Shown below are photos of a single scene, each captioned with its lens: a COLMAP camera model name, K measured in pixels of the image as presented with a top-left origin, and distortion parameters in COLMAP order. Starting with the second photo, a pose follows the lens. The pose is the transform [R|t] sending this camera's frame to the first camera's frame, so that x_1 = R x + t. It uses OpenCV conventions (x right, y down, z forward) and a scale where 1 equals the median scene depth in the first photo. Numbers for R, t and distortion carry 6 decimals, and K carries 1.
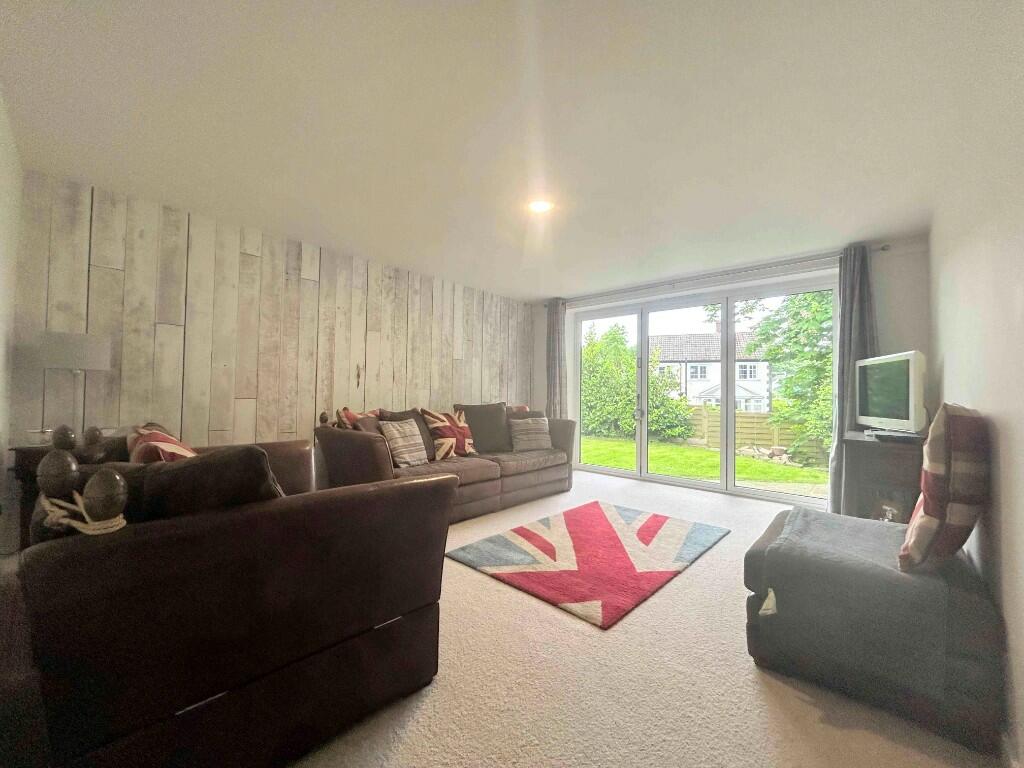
lens RADIAL K [[410.4, 0, 508.4], [0, 410.4, 385.6], [0, 0, 1]] dist [-0.001383, 0.001060]
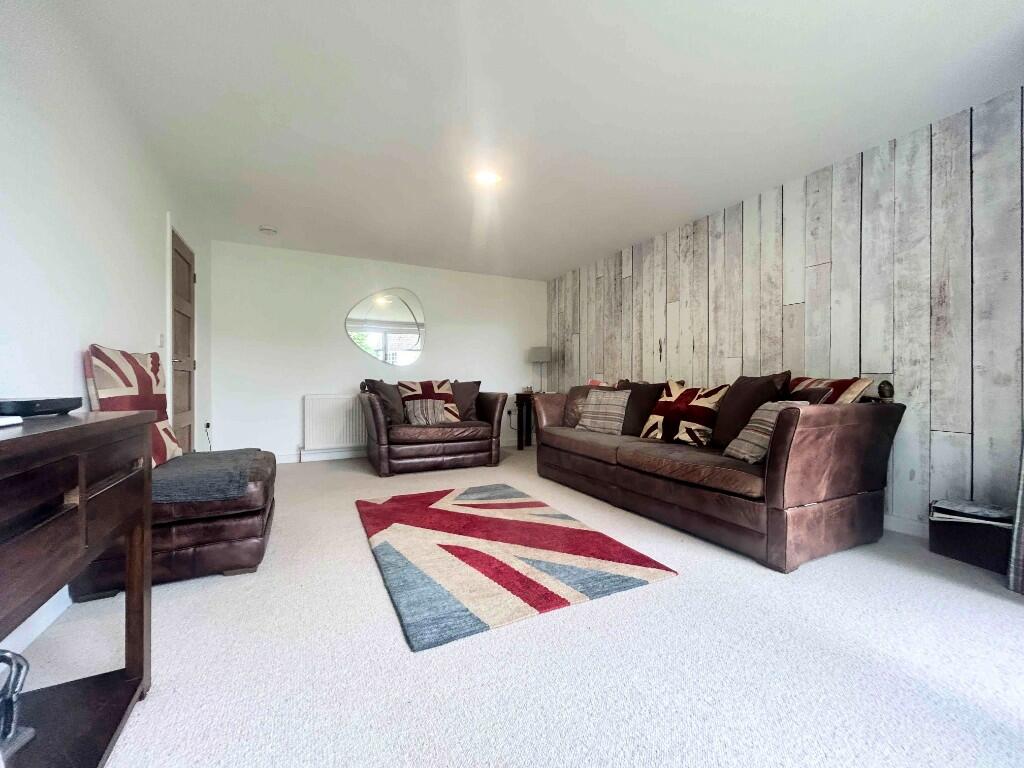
lens RADIAL K [[410.4, 0, 509.3], [0, 410.4, 382.7], [0, 0, 1]] dist [-0.001383, 0.001060]
pose [[-0.354089, -0.019728, -0.935004, 0.764227], [0.003812, 0.999739, -0.022537, 0.084128], [0.935204, -0.011544, -0.353921, 1.059396]]
